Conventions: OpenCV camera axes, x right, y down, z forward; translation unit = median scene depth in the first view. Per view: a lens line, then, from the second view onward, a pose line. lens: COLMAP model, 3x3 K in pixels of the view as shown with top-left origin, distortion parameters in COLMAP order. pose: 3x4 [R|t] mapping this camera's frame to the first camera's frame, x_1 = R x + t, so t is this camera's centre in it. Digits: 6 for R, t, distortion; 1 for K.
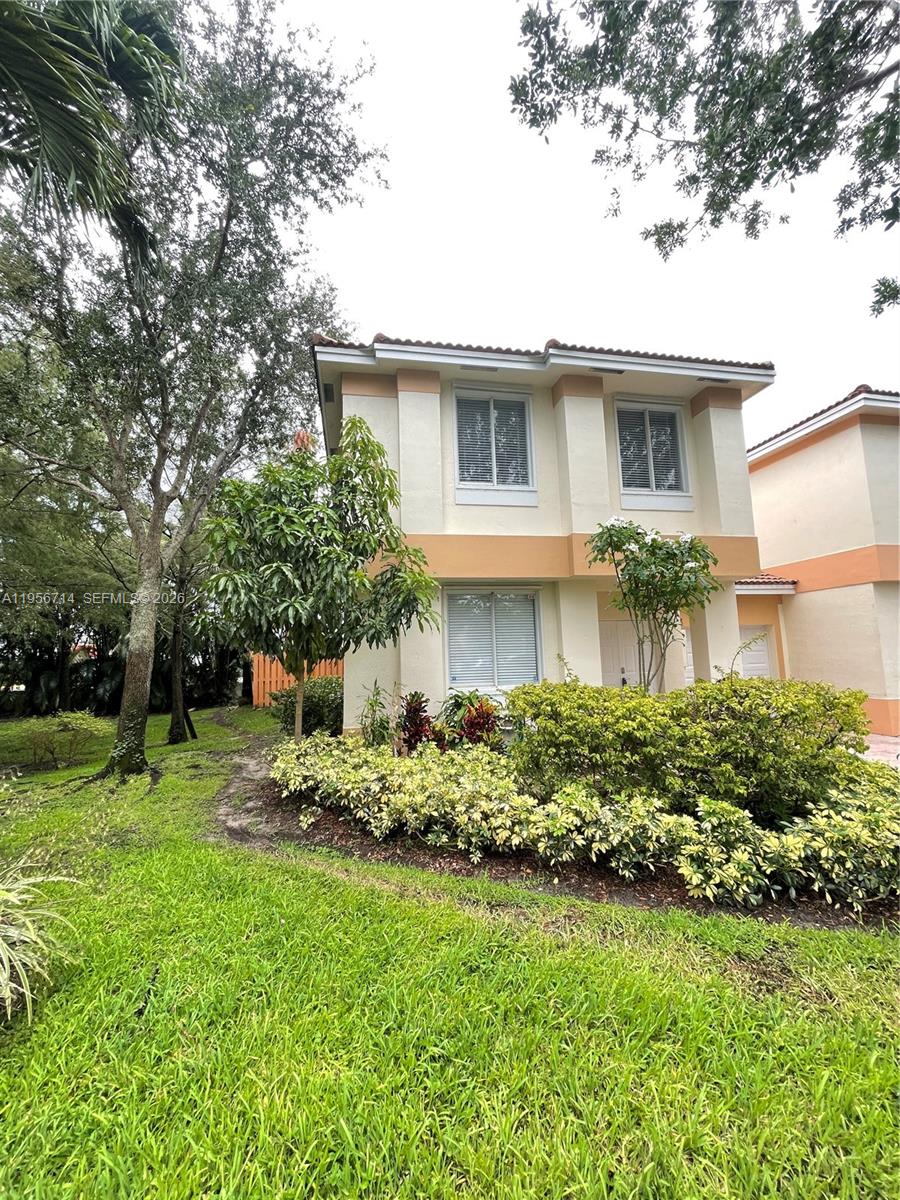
lens RADIAL K [[485.5, 0, 443.8], [0, 485.5, 600.1], [0, 0, 1]] dist [-0.000419, -0.000006]
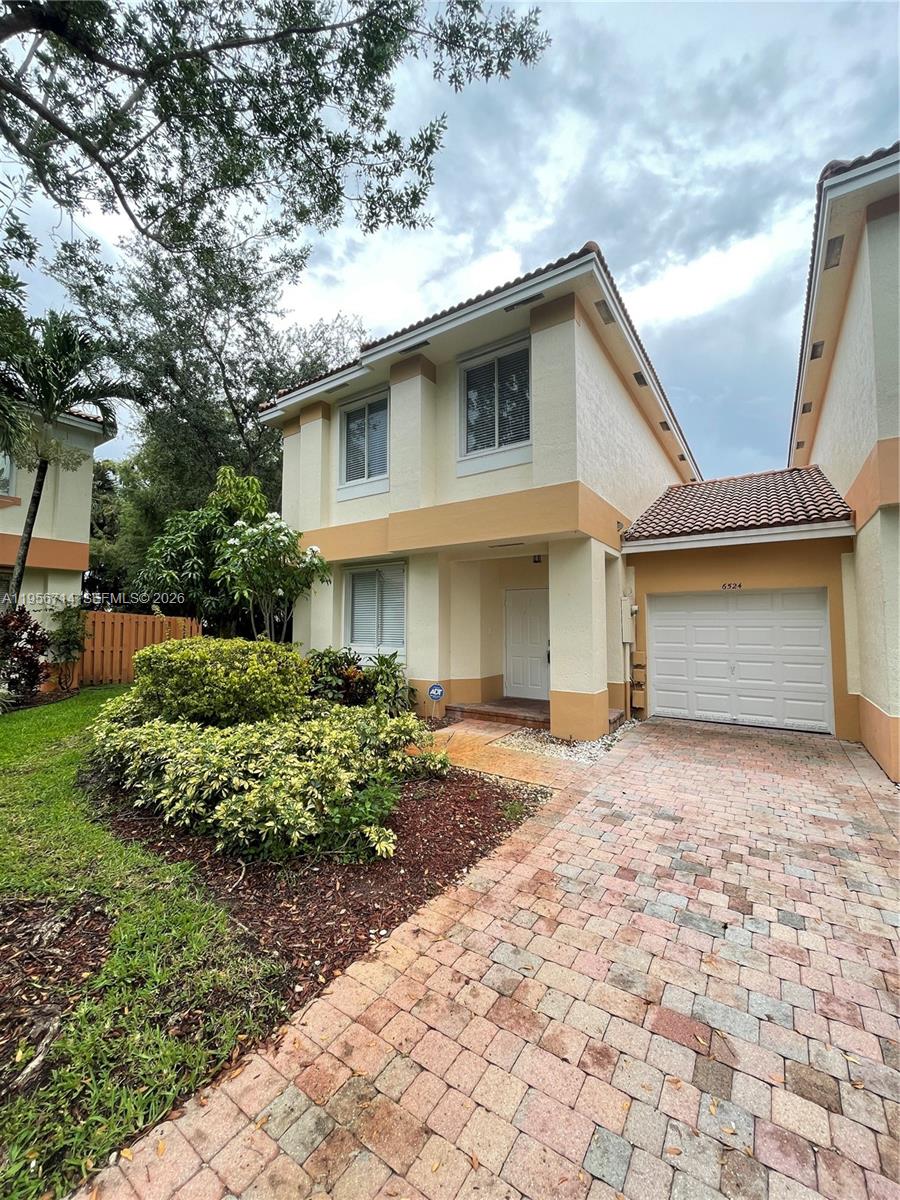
lens RADIAL K [[485.5, 0, 443.8], [0, 485.5, 600.1], [0, 0, 1]] dist [-0.000419, -0.000006]
pose [[0.717245, -0.014397, -0.696673, 1.074160], [0.060944, 0.997251, 0.042135, 0.017524], [0.694151, -0.072679, 0.716151, 0.270575]]
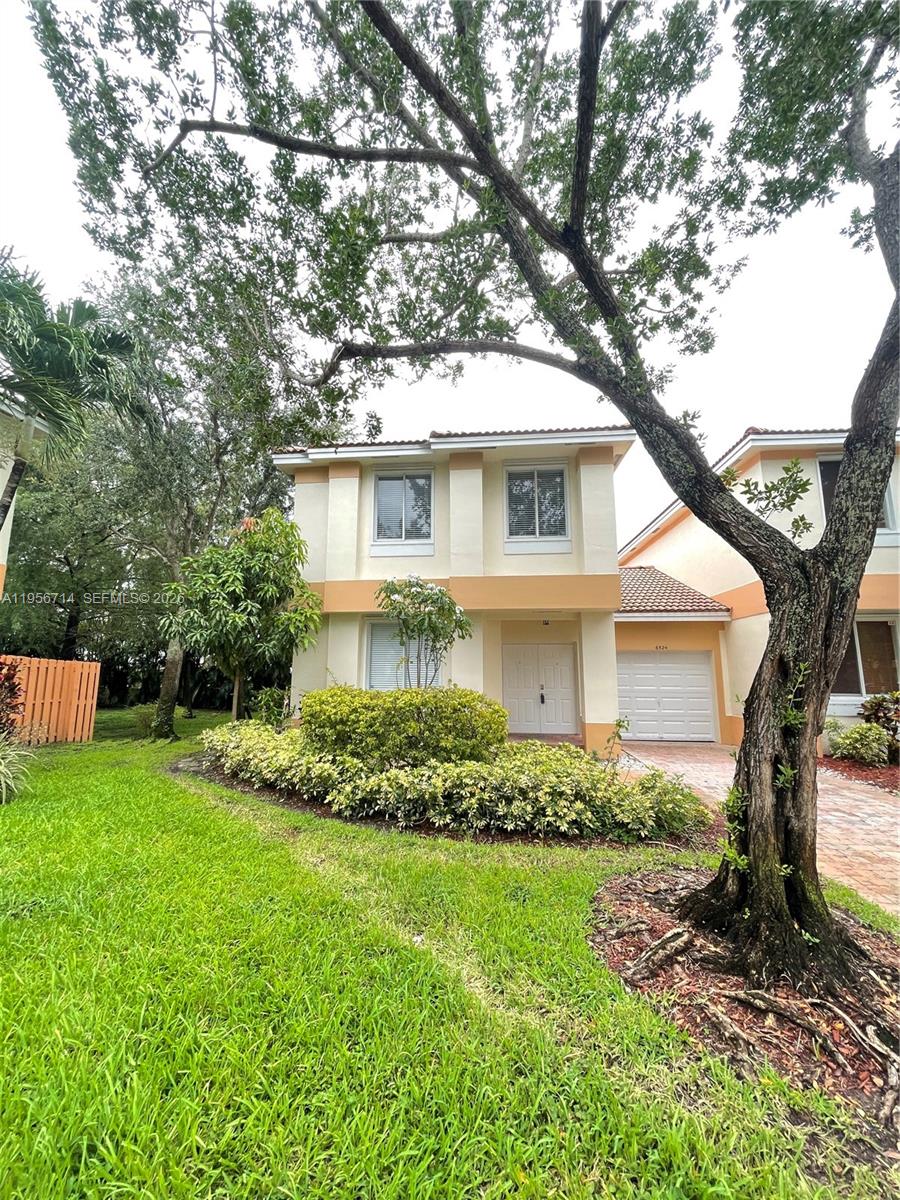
lens RADIAL K [[485.5, 0, 443.8], [0, 485.5, 600.1], [0, 0, 1]] dist [-0.000419, -0.000006]
pose [[0.962105, -0.010009, -0.272496, 0.574815], [0.001494, 0.999505, -0.031439, -0.034048], [0.272675, 0.029841, 0.961643, -0.234013]]
